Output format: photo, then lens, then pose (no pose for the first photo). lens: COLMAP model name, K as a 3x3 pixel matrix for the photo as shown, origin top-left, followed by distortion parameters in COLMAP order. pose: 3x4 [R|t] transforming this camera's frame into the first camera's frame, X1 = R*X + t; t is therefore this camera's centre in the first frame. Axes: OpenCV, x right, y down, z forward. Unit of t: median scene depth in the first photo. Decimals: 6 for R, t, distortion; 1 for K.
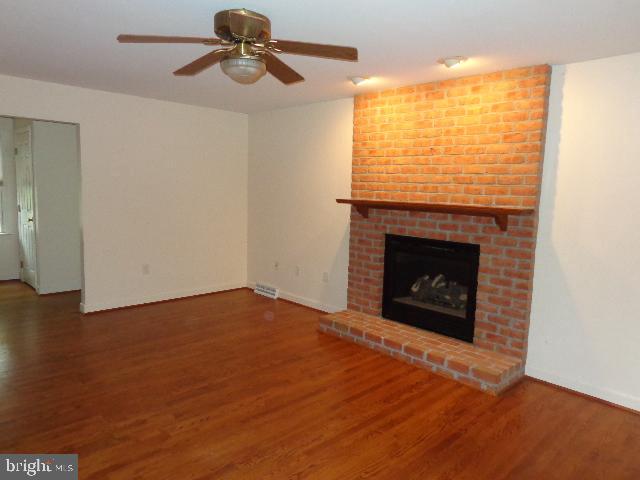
lens RADIAL K [[455.6, 0, 320.6], [0, 455.6, 238.8], [0, 0, 1]] dist [0.007205, 0.011096]
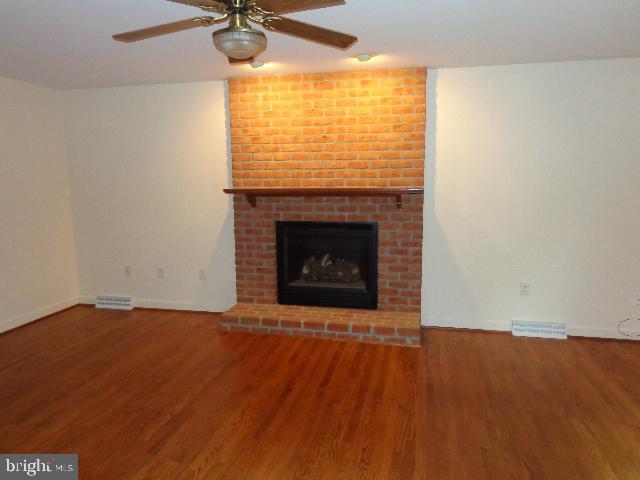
lens RADIAL K [[455.6, 0, 320.7], [0, 455.6, 240.3], [0, 0, 1]] dist [0.007205, 0.011096]
pose [[0.834004, -0.115572, 0.539520, -0.370726], [0.097731, 0.993298, 0.061701, -0.024821], [-0.543035, 0.001269, 0.839709, 0.120312]]
